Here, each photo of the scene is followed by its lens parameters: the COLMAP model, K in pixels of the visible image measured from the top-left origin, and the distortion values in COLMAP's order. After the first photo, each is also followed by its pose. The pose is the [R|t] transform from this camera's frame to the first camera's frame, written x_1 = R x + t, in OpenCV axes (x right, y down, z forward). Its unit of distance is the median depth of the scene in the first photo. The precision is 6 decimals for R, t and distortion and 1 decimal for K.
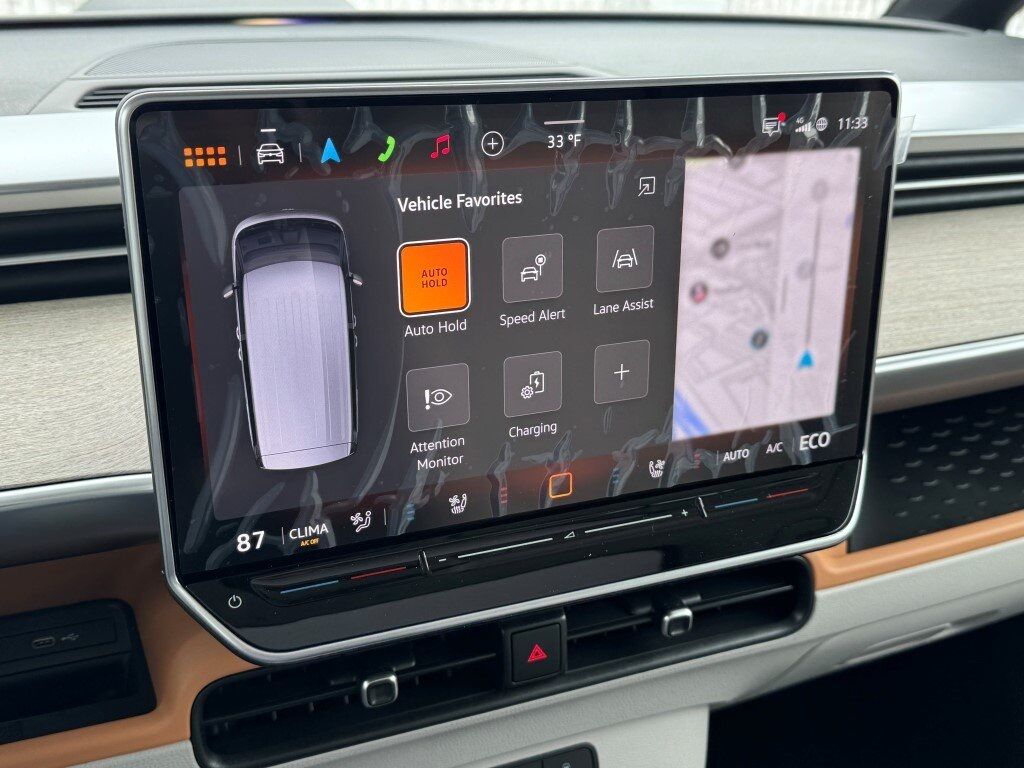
lens RADIAL K [[1063.7, 0, 512.0], [0, 1063.7, 384.0], [0, 0, 1]] dist [0.300323, -0.768632]
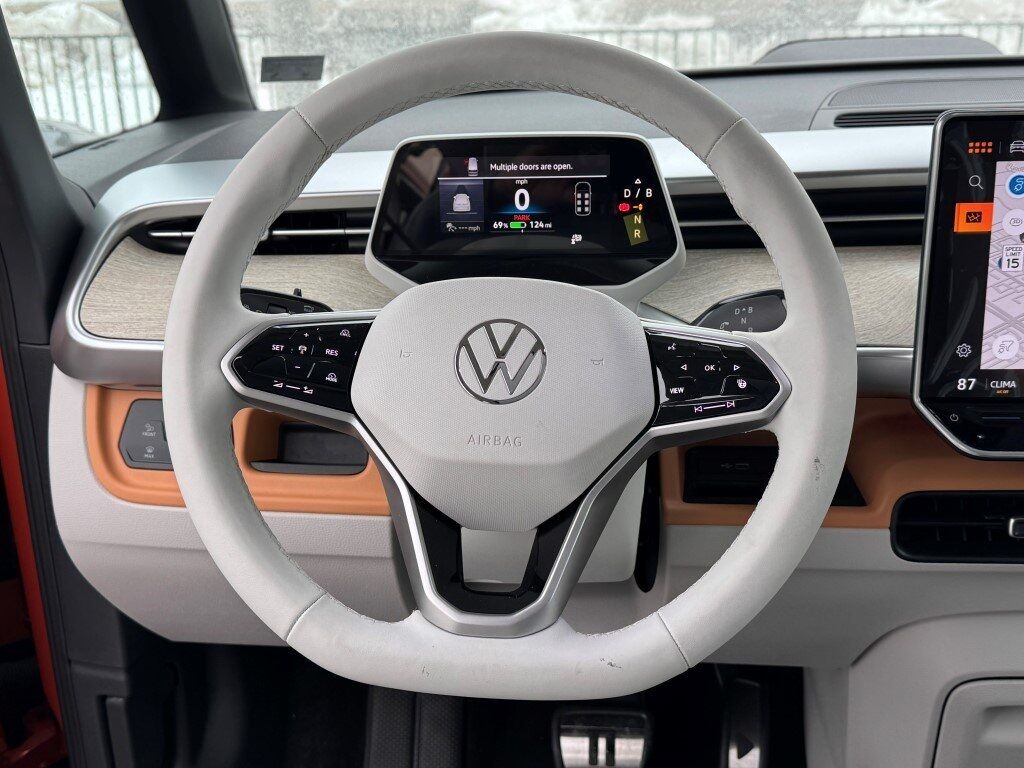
lens RADIAL K [[1160.8, 0, 512.0], [0, 1160.8, 384.0], [0, 0, 1]] dist [0.241757, -0.675707]
pose [[0.888478, 0.103421, -0.447114, -0.044279], [-0.125275, 0.991930, -0.019497, 0.227542], [0.441489, 0.073335, 0.894265, -0.765231]]
